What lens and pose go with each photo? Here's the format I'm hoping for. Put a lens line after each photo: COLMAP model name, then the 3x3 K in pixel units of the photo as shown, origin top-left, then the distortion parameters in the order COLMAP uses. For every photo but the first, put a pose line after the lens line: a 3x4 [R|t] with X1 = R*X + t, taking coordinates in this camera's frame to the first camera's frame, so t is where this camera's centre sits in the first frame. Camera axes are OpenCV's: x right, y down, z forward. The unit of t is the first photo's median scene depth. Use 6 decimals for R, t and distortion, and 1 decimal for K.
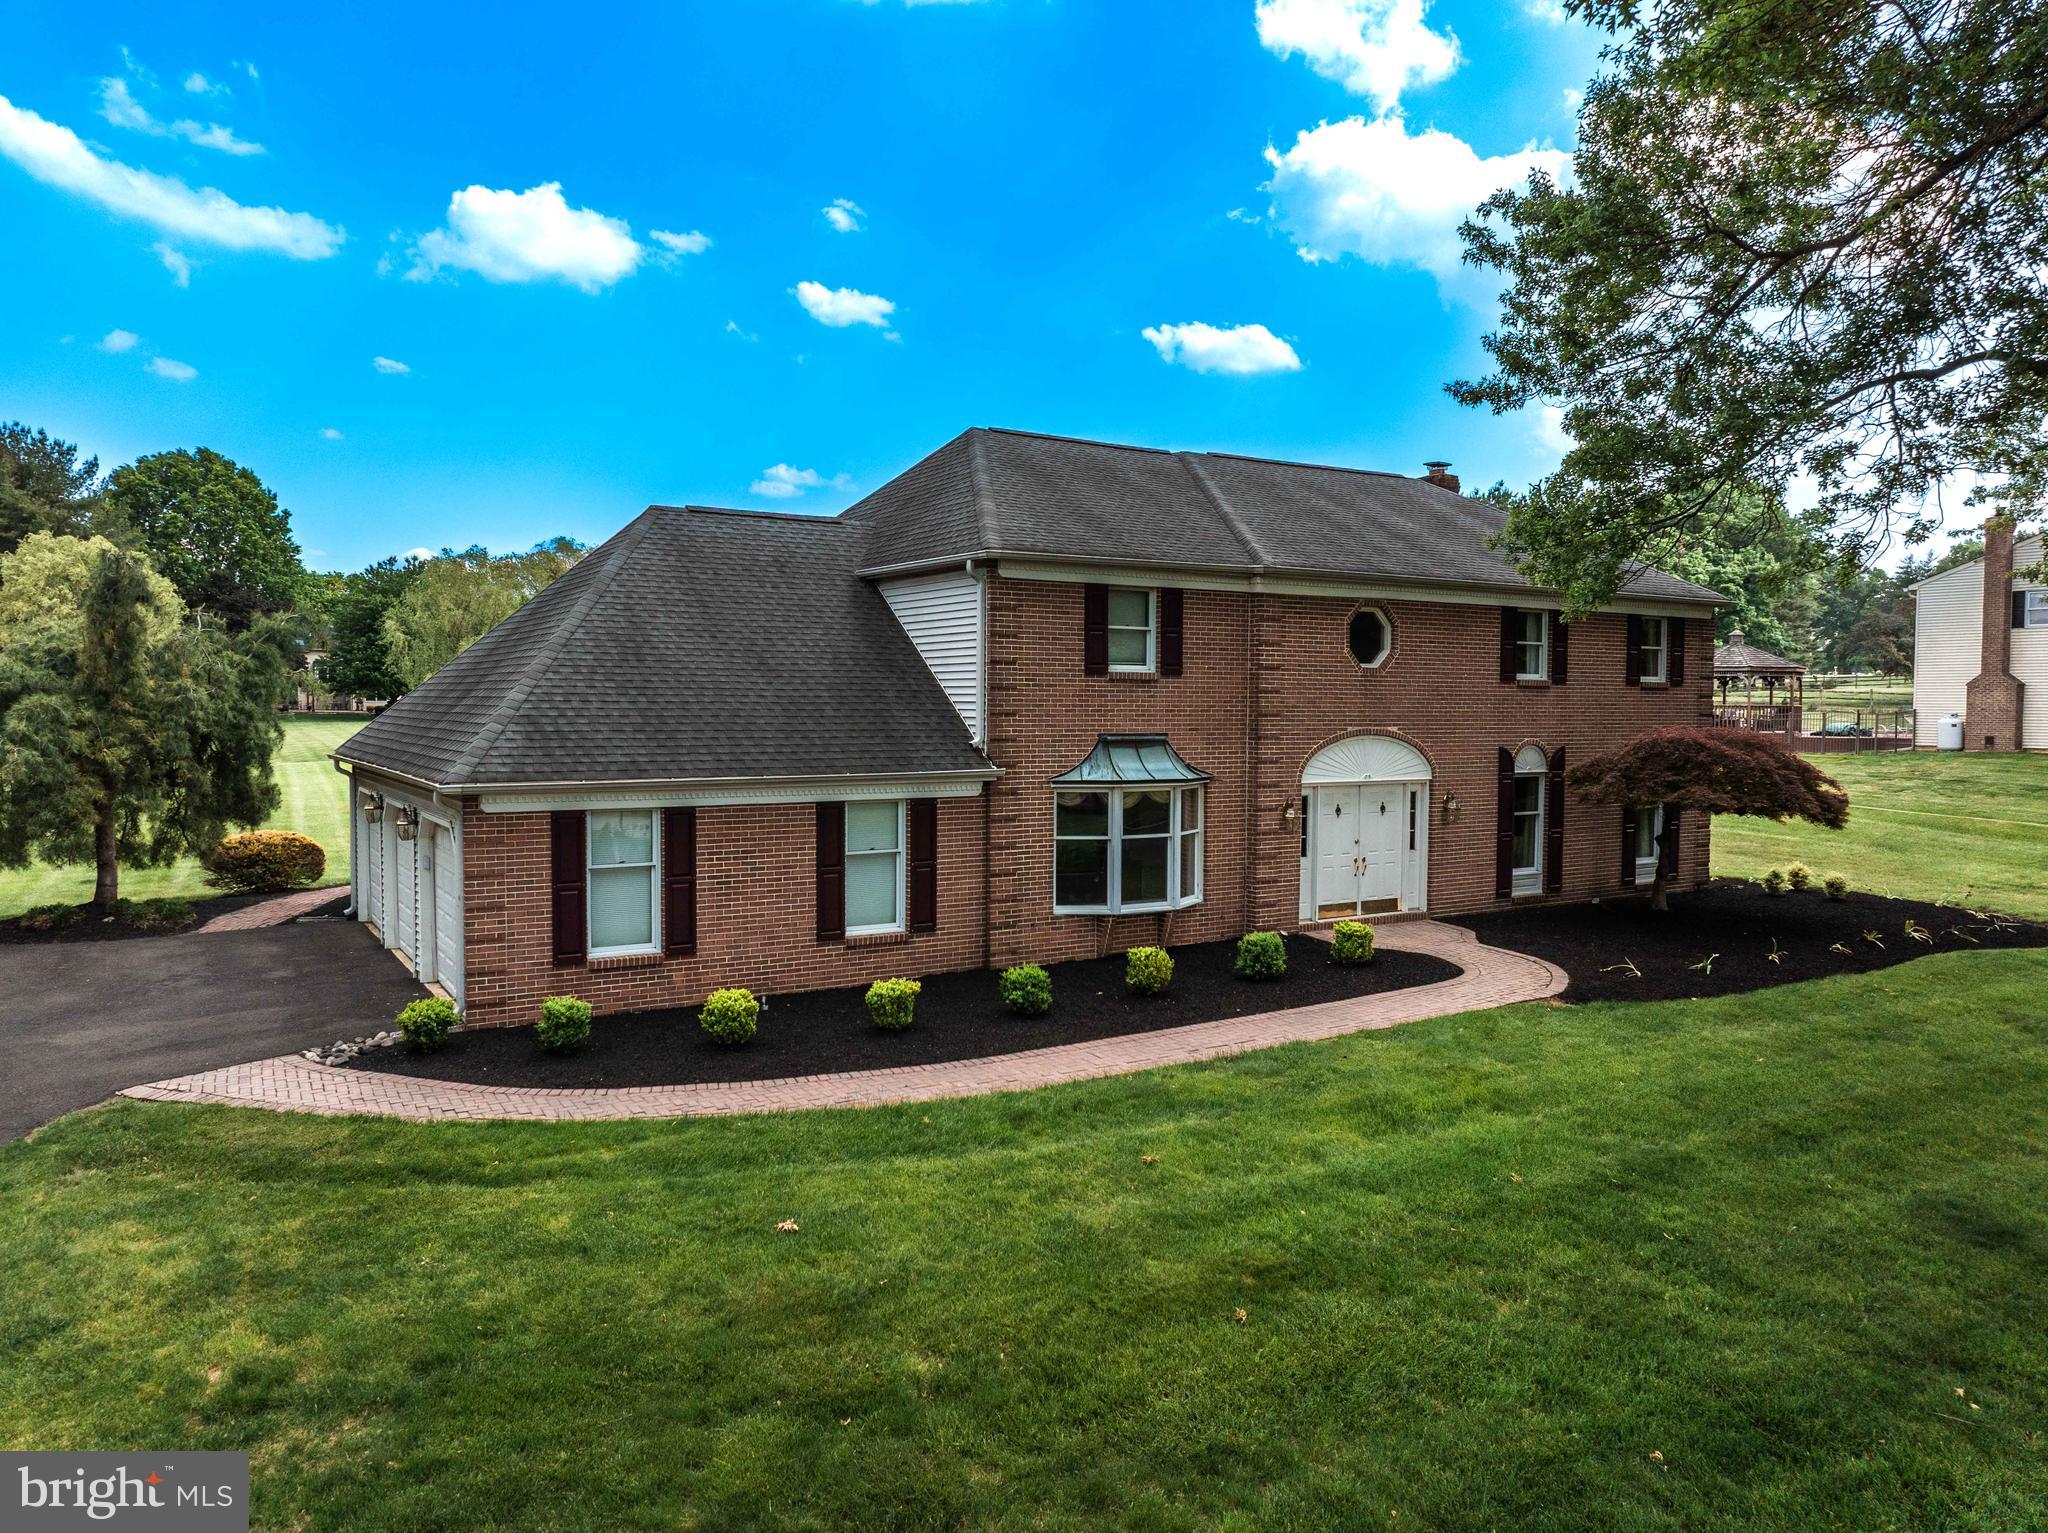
lens RADIAL K [[1426.2, 0, 1023.1], [0, 1426.2, 775.4], [0, 0, 1]] dist [-0.039785, 0.003168]
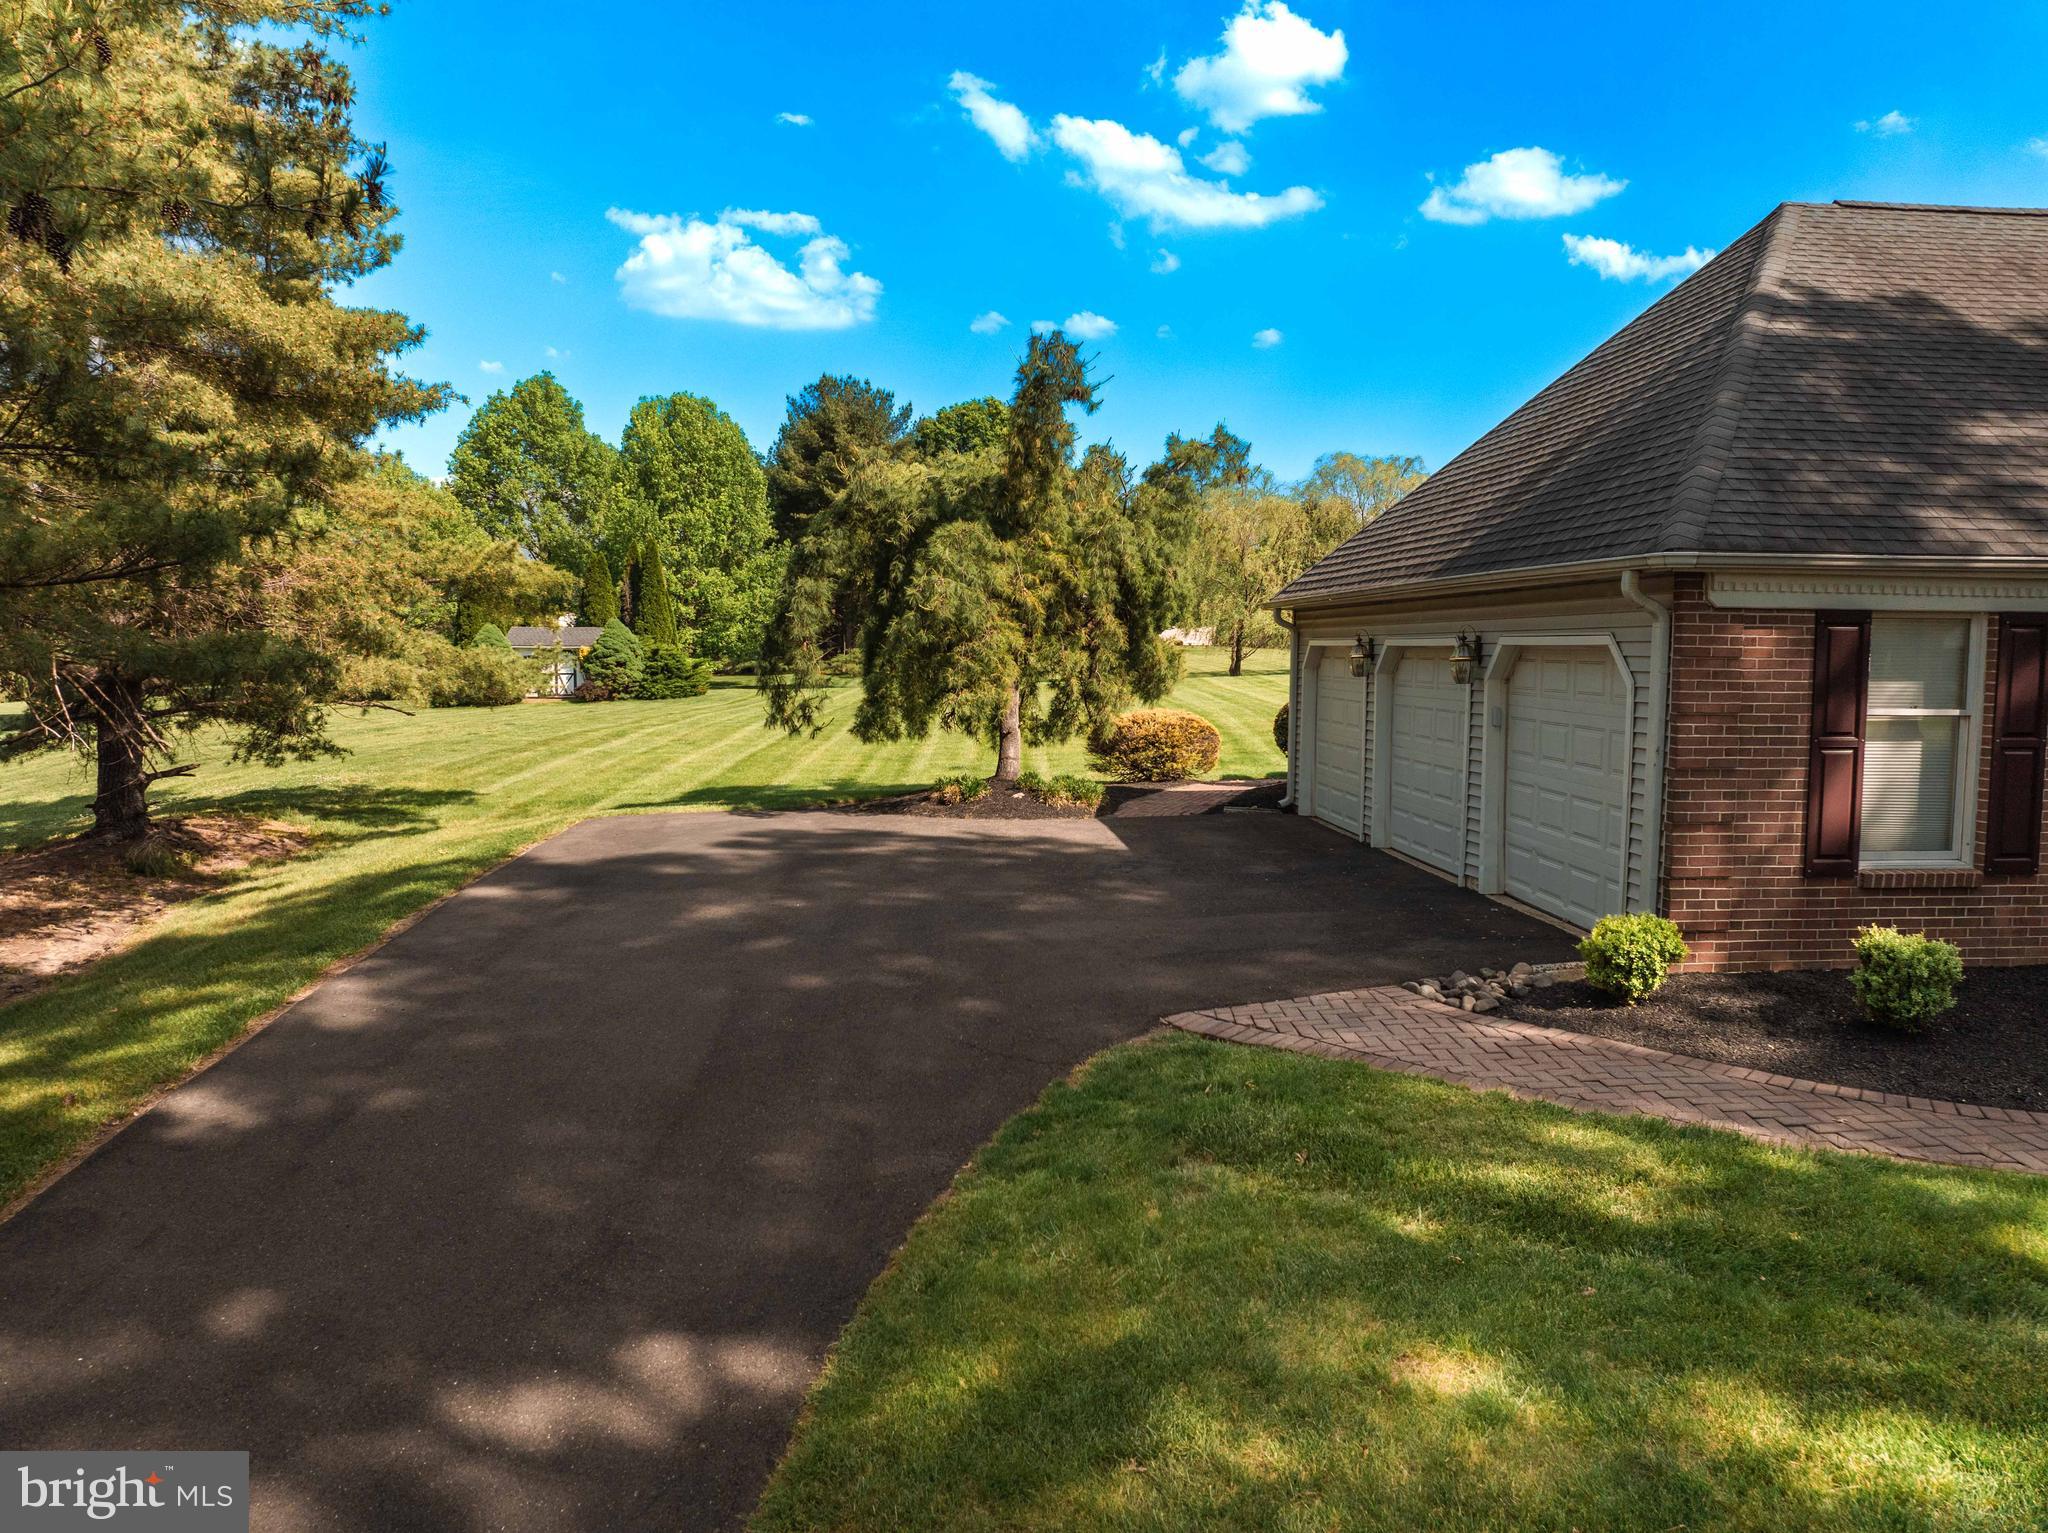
lens RADIAL K [[1426.2, 0, 1023.1], [0, 1426.2, 775.4], [0, 0, 1]] dist [-0.039785, 0.003168]
pose [[0.884576, 0.039191, -0.464747, -0.281442], [-0.022916, 0.998912, 0.040621, 0.061855], [0.465833, -0.025282, 0.884511, 0.273419]]
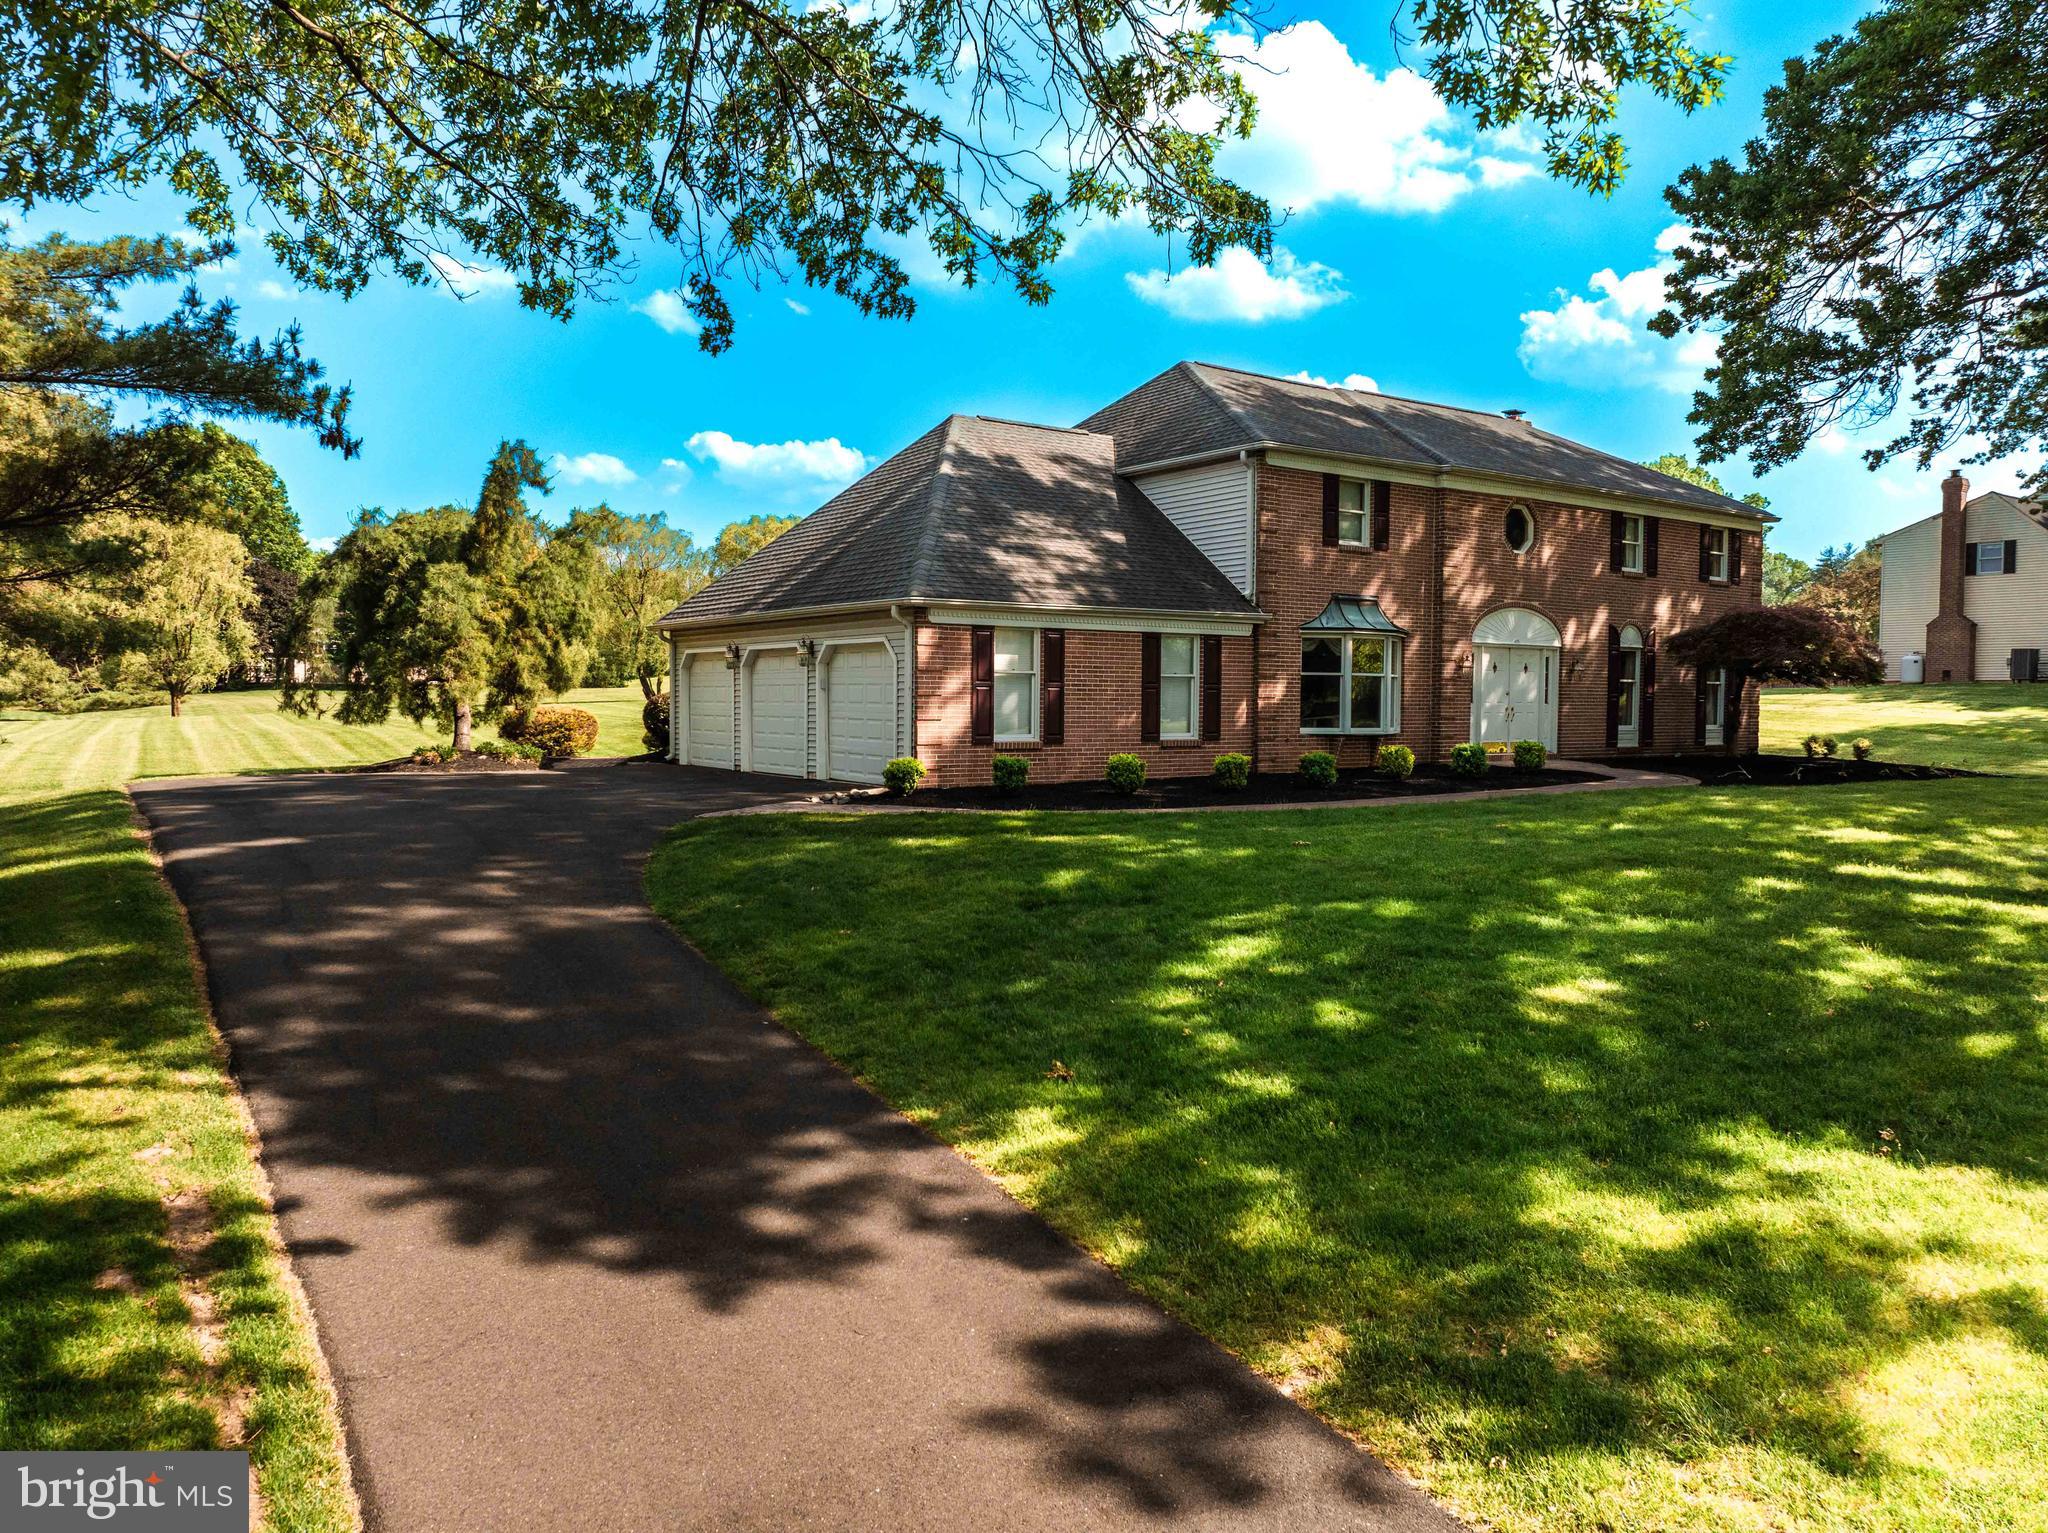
lens RADIAL K [[1426.2, 0, 1023.1], [0, 1426.2, 775.4], [0, 0, 1]] dist [-0.039785, 0.003168]
pose [[0.998785, -0.002418, 0.049216, -0.282401], [0.002285, 0.999994, 0.002763, 0.128536], [-0.049222, -0.002647, 0.998784, -0.248419]]
